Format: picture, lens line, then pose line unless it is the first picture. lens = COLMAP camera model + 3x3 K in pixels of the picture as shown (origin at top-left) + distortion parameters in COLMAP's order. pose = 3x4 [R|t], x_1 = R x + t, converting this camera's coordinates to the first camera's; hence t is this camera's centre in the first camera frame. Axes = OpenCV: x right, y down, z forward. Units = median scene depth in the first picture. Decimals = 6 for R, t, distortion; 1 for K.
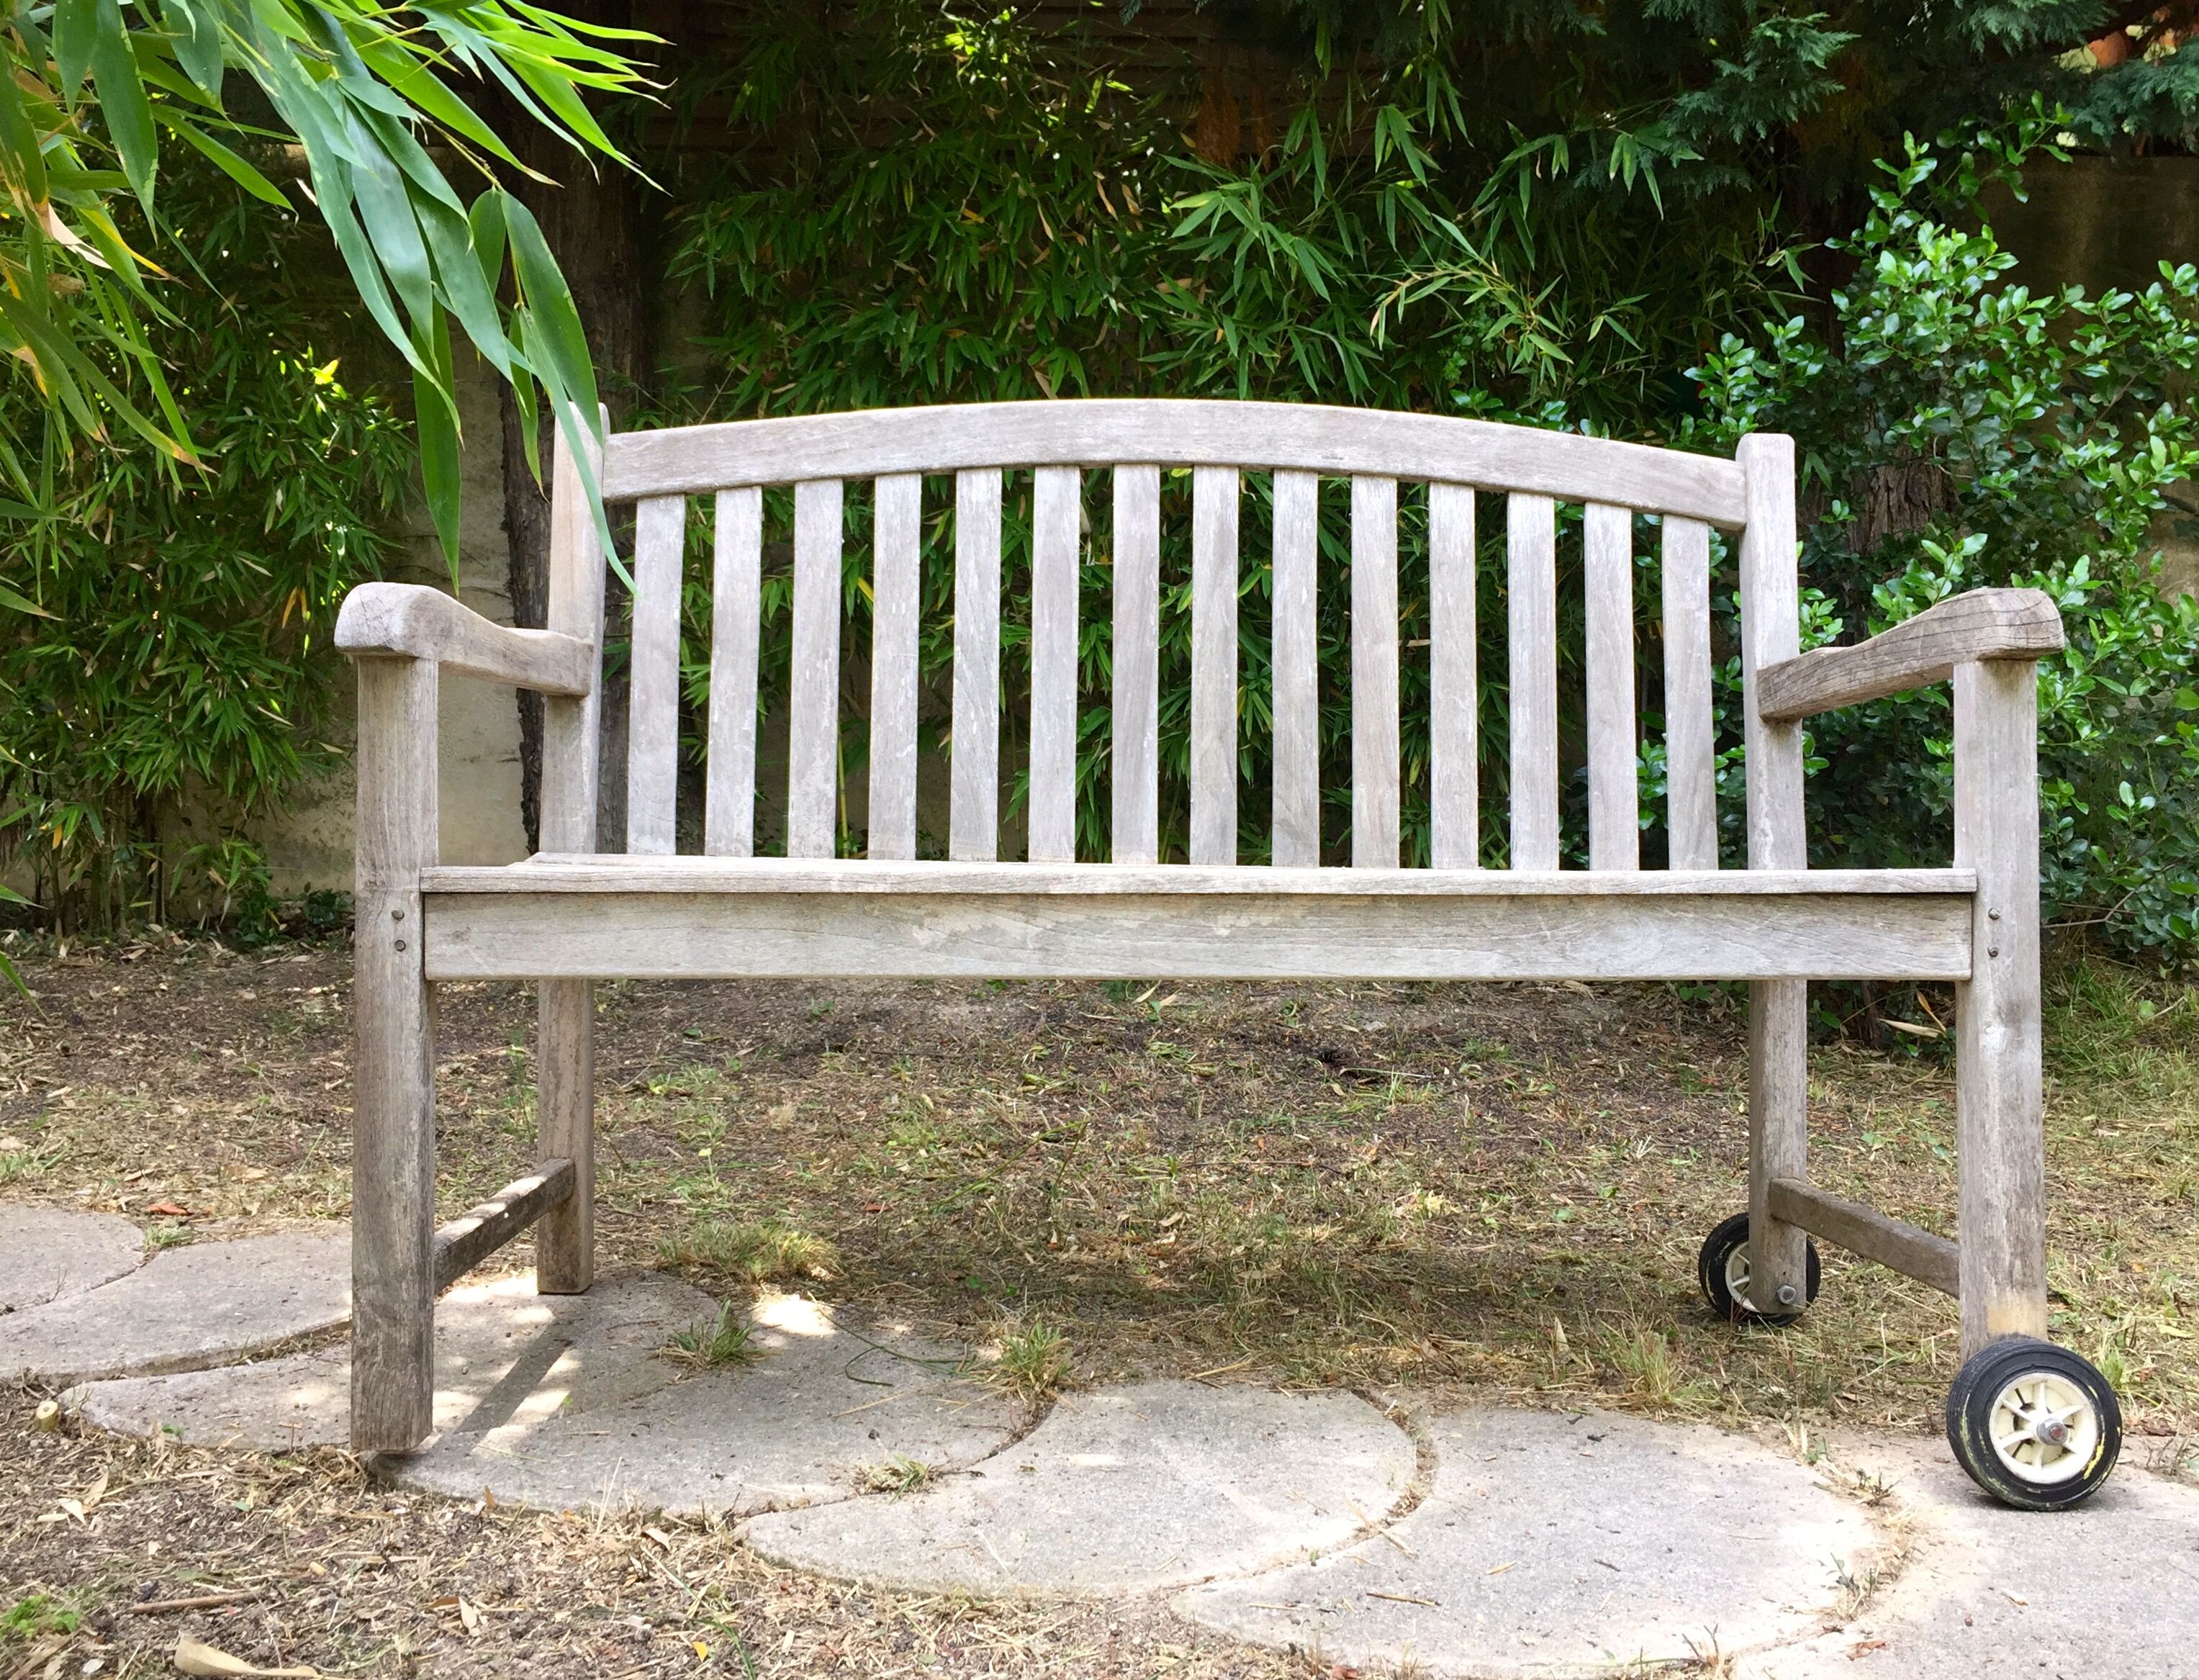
lens RADIAL K [[2060.5, 0, 1096.0], [0, 2060.5, 800.6], [0, 0, 1]] dist [0.025965, 0.000000]
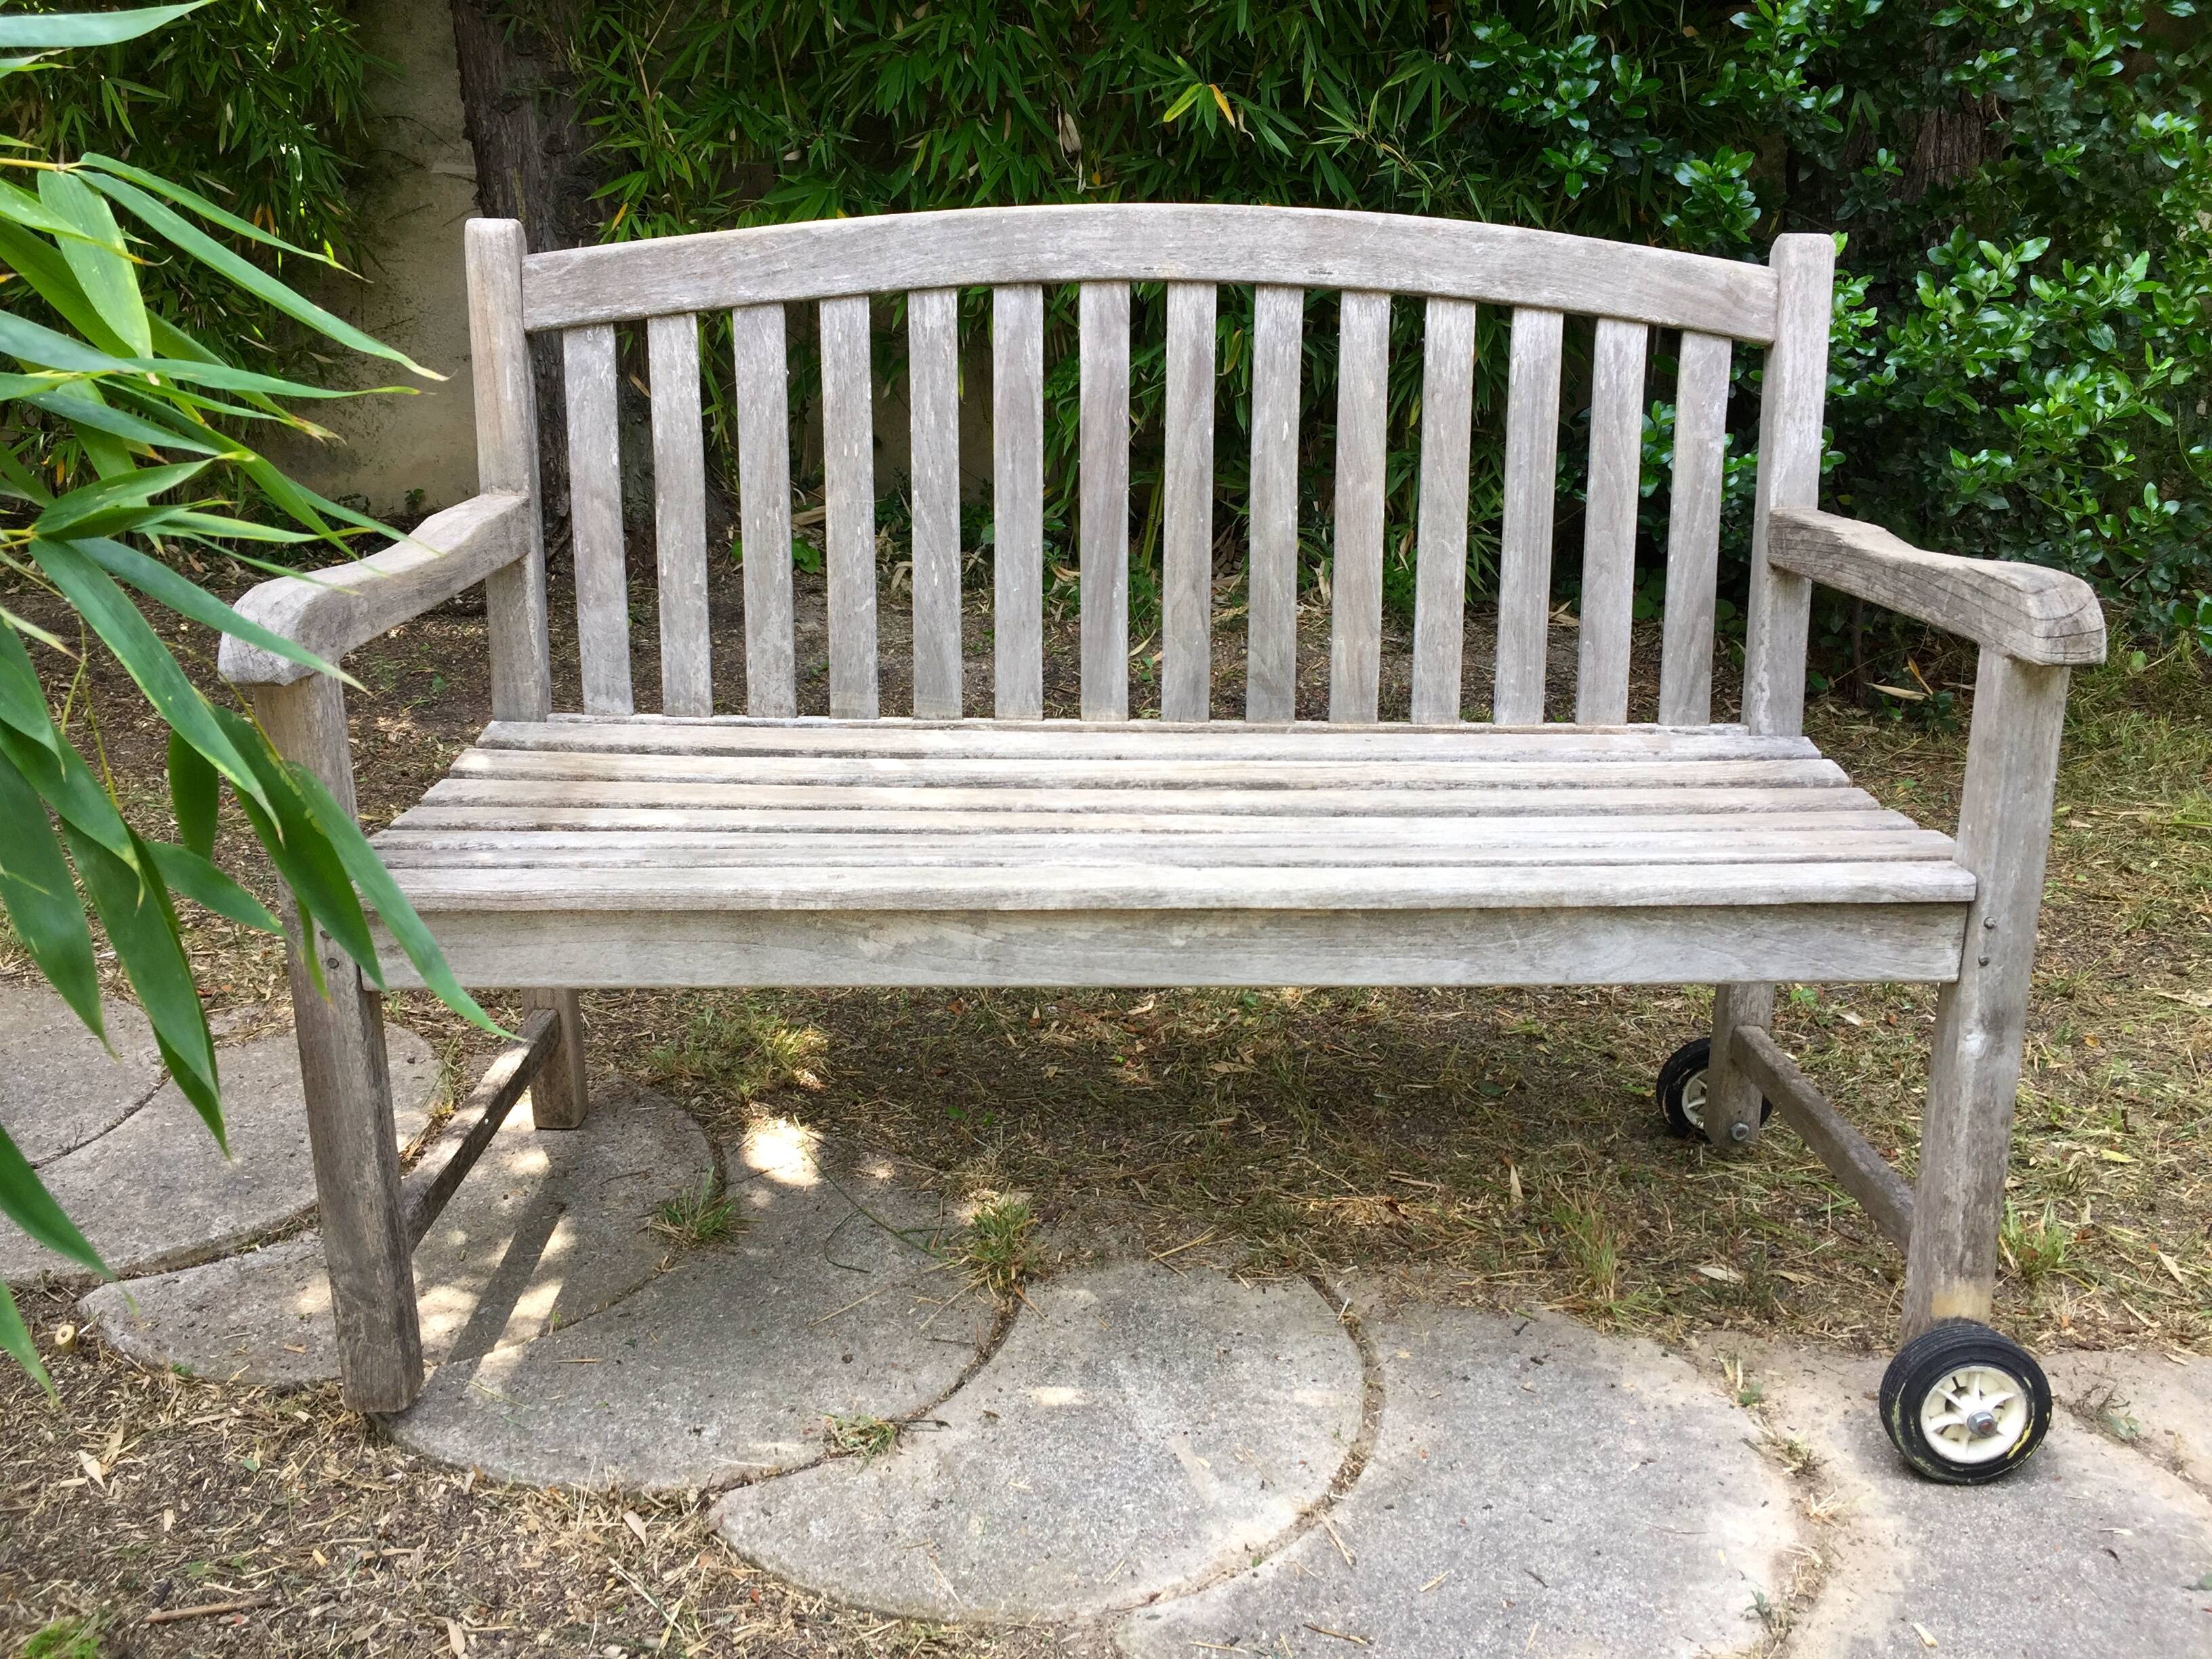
lens RADIAL K [[1933.4, 0, 1077.1], [0, 1933.4, 787.6], [0, 0, 1]] dist [0.047237, -0.056124]
pose [[0.999694, -0.004894, -0.024256, 0.032445], [0.011840, 0.955358, 0.295214, -0.243035], [0.021729, -0.295411, 0.955123, 0.137186]]
